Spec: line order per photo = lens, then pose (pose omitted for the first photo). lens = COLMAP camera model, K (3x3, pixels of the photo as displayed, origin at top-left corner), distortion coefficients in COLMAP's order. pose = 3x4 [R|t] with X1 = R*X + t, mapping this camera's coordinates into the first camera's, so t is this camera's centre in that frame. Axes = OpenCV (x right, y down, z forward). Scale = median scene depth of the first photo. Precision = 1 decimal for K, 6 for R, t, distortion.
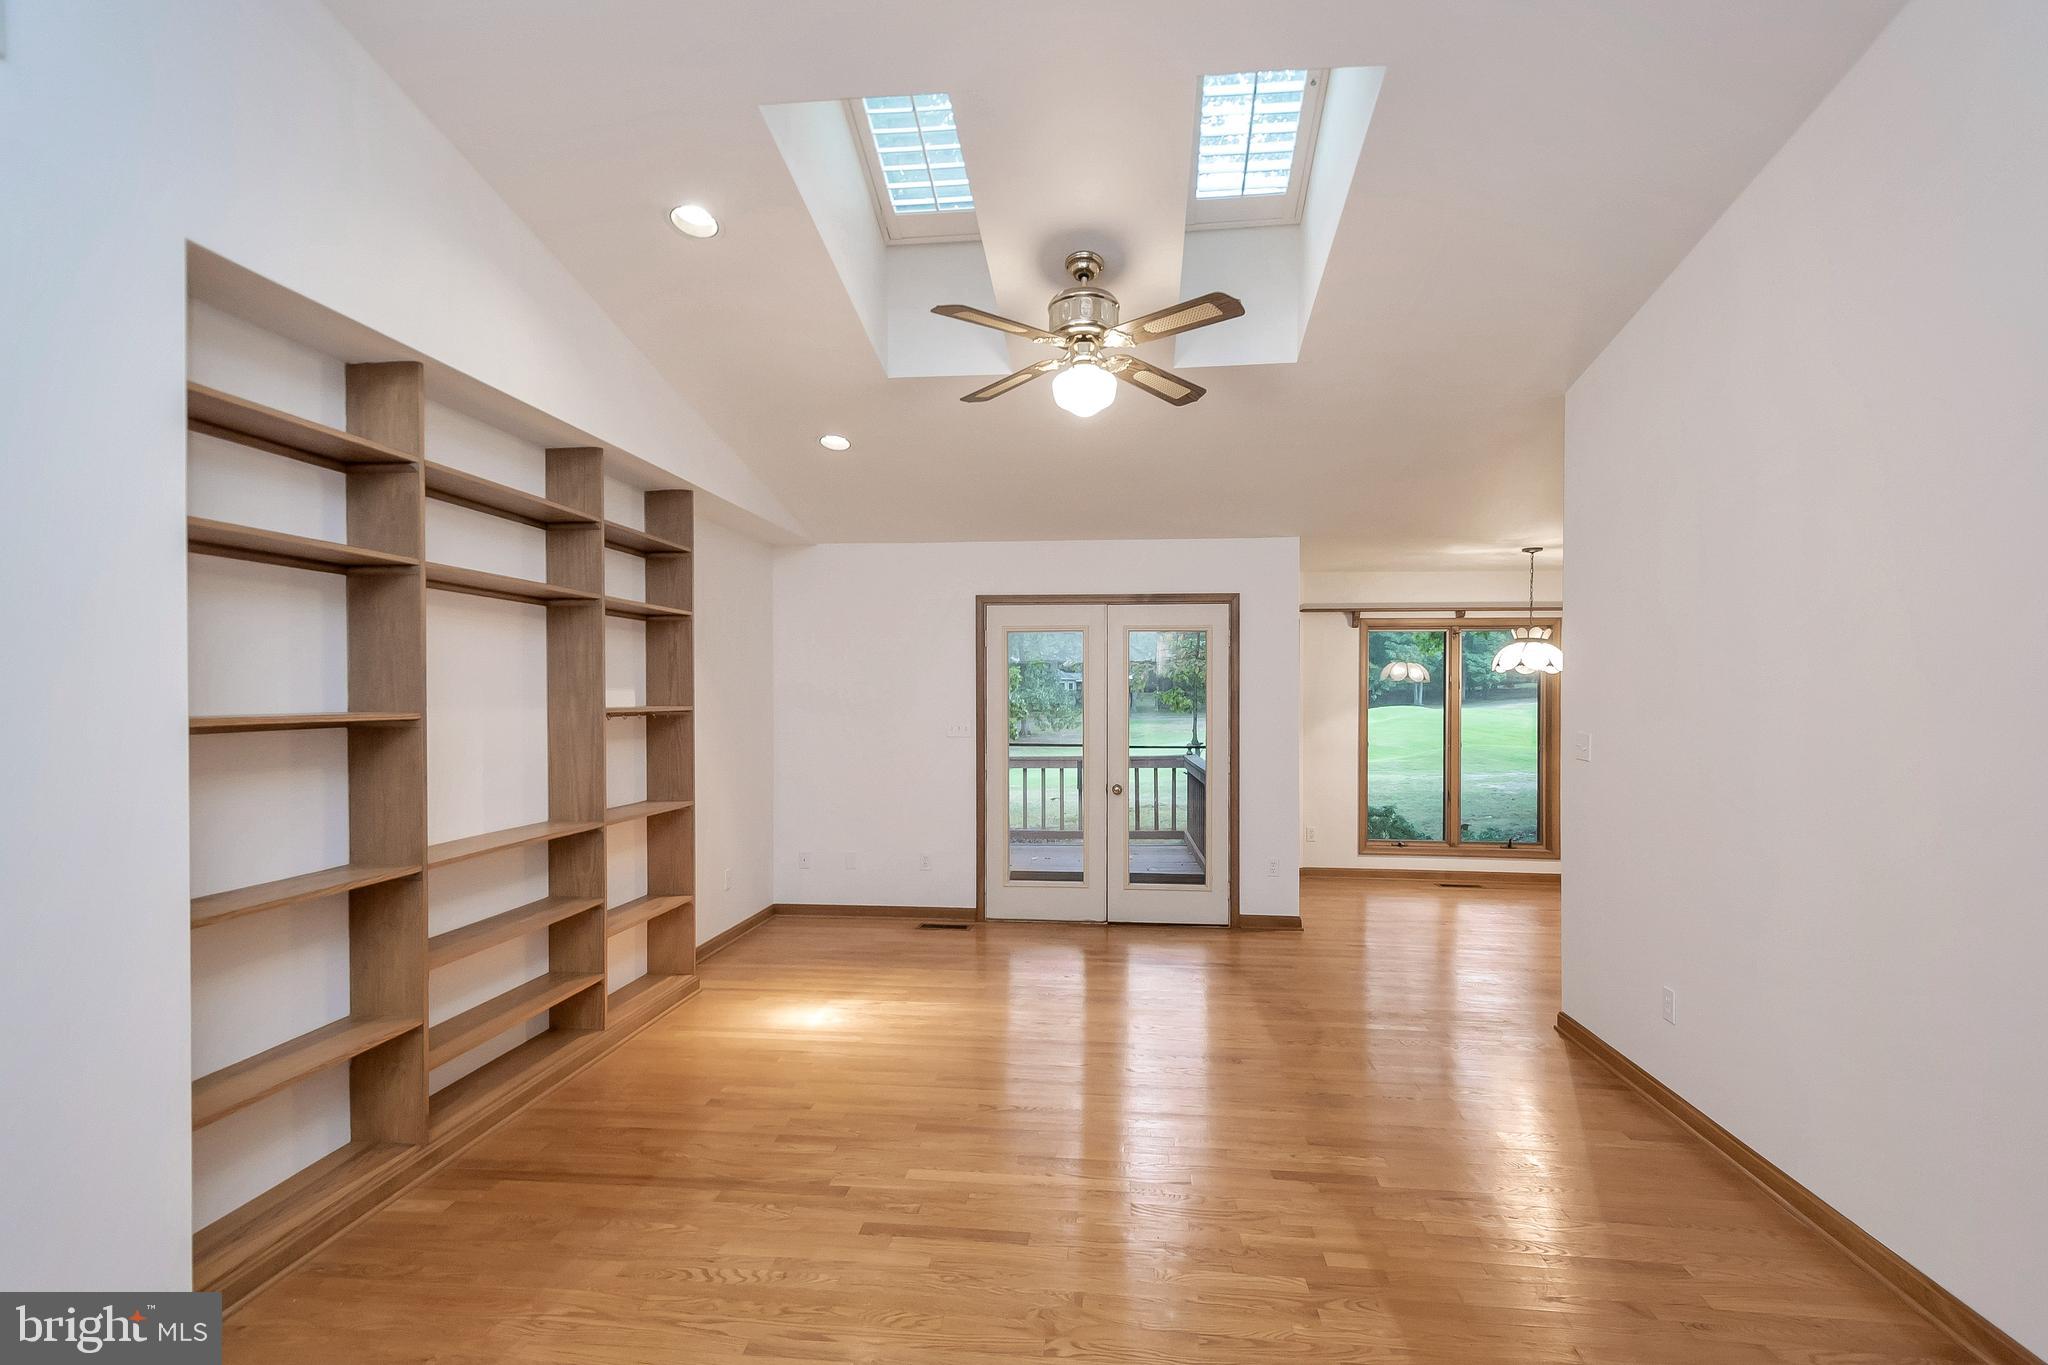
lens RADIAL K [[903.7, 0, 1031.5], [0, 903.7, 704.3], [0, 0, 1]] dist [0.000291, 0.000036]
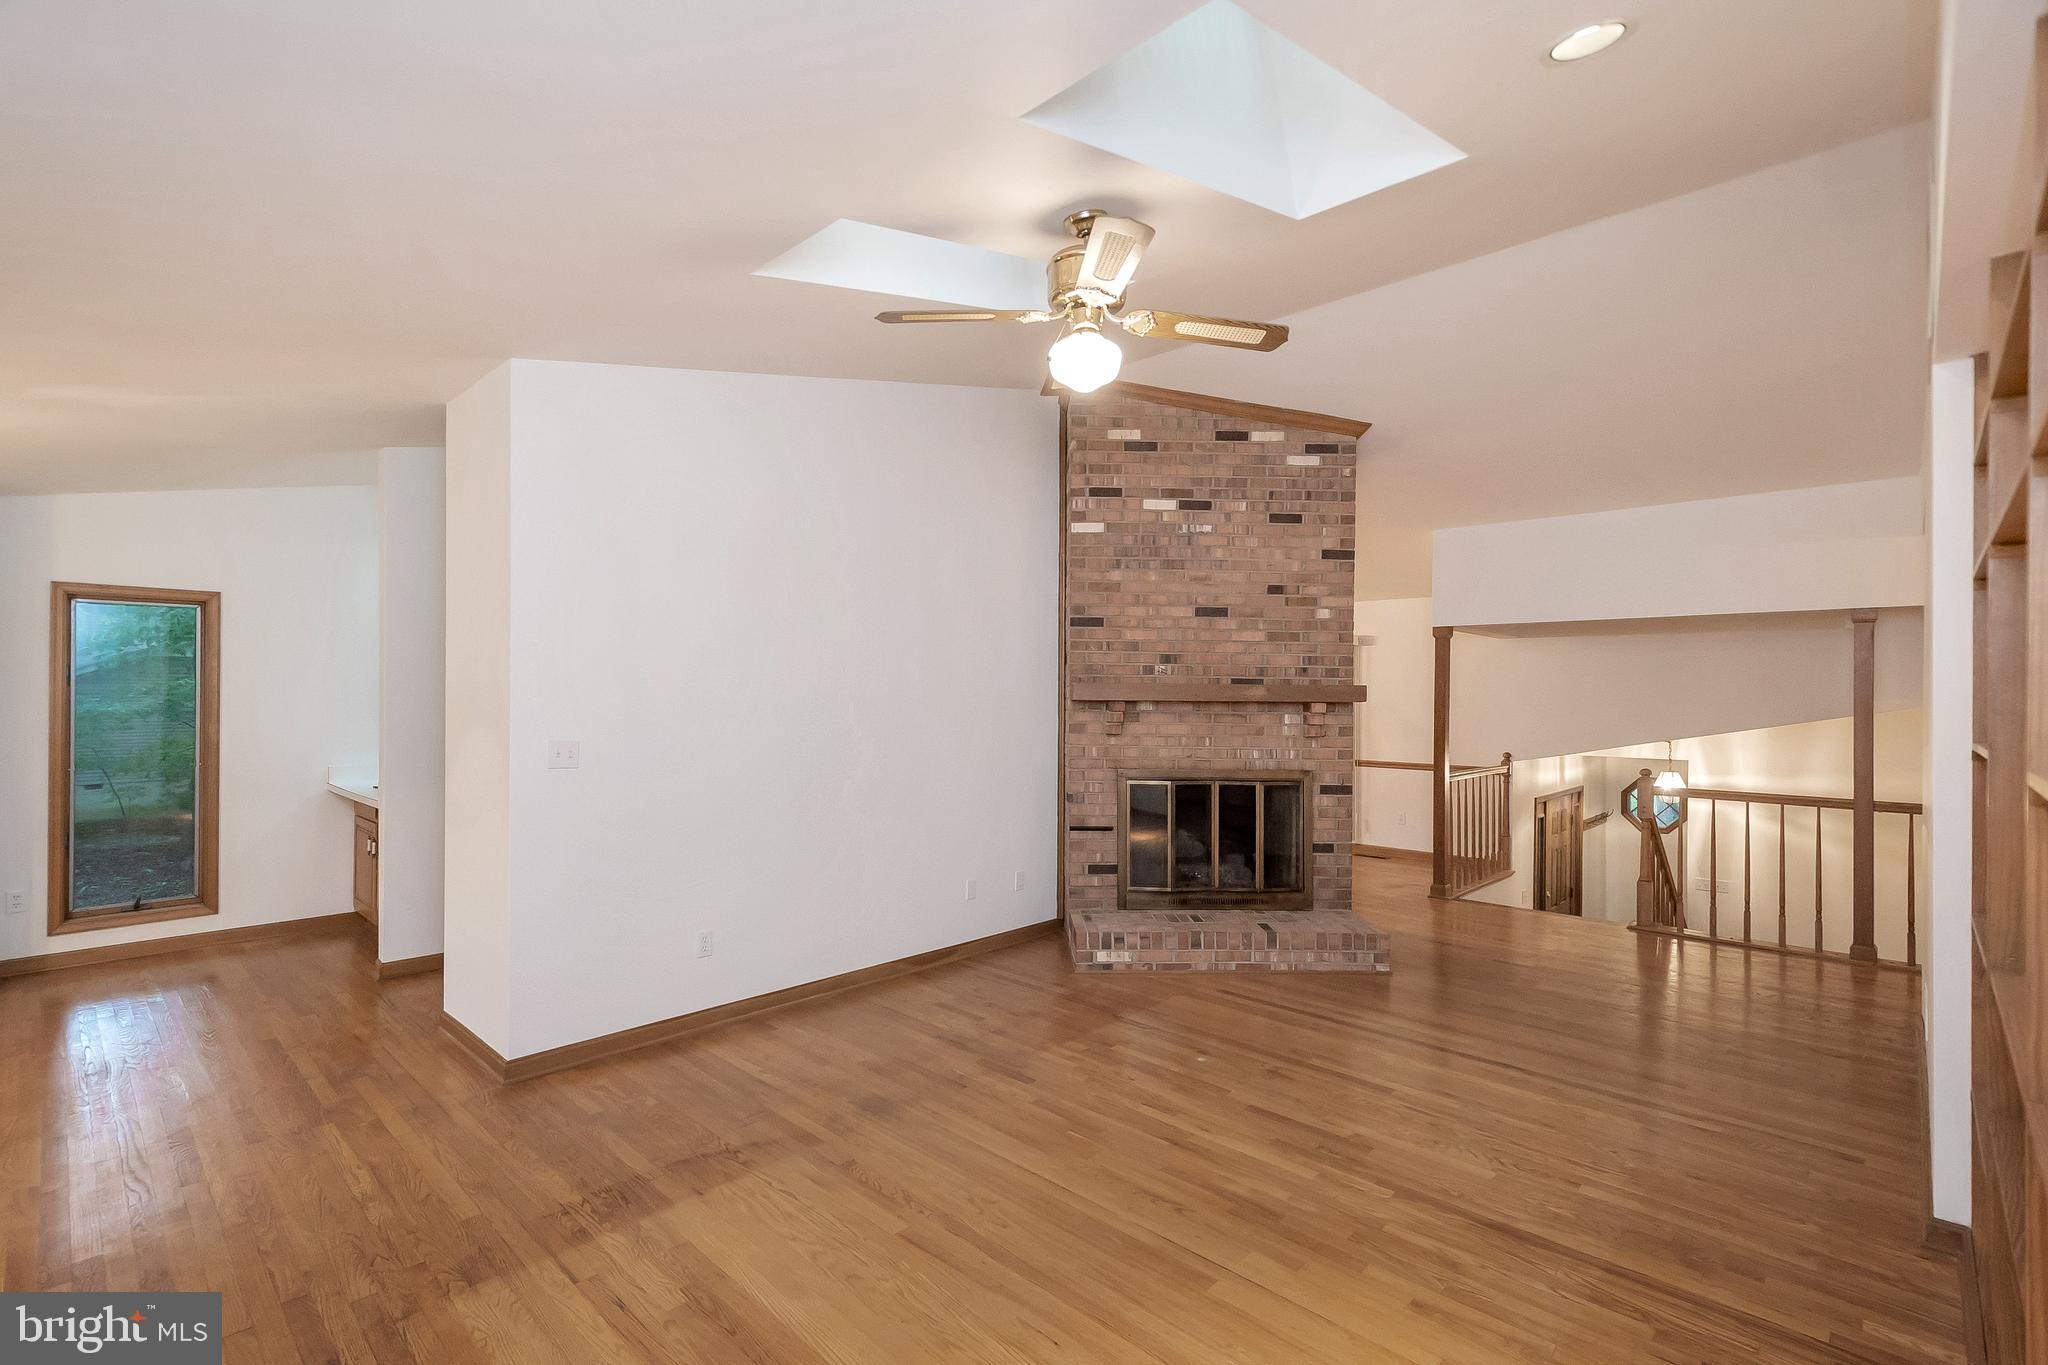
lens RADIAL K [[921.5, 0, 1021.7], [0, 921.5, 681.3], [0, 0, 1]] dist [0.008625, 0.000454]
pose [[-0.783959, -0.000143, 0.620813, -0.521537], [-0.001714, 0.999997, -0.001934, -0.042631], [-0.620810, -0.002580, -0.783957, 2.005112]]
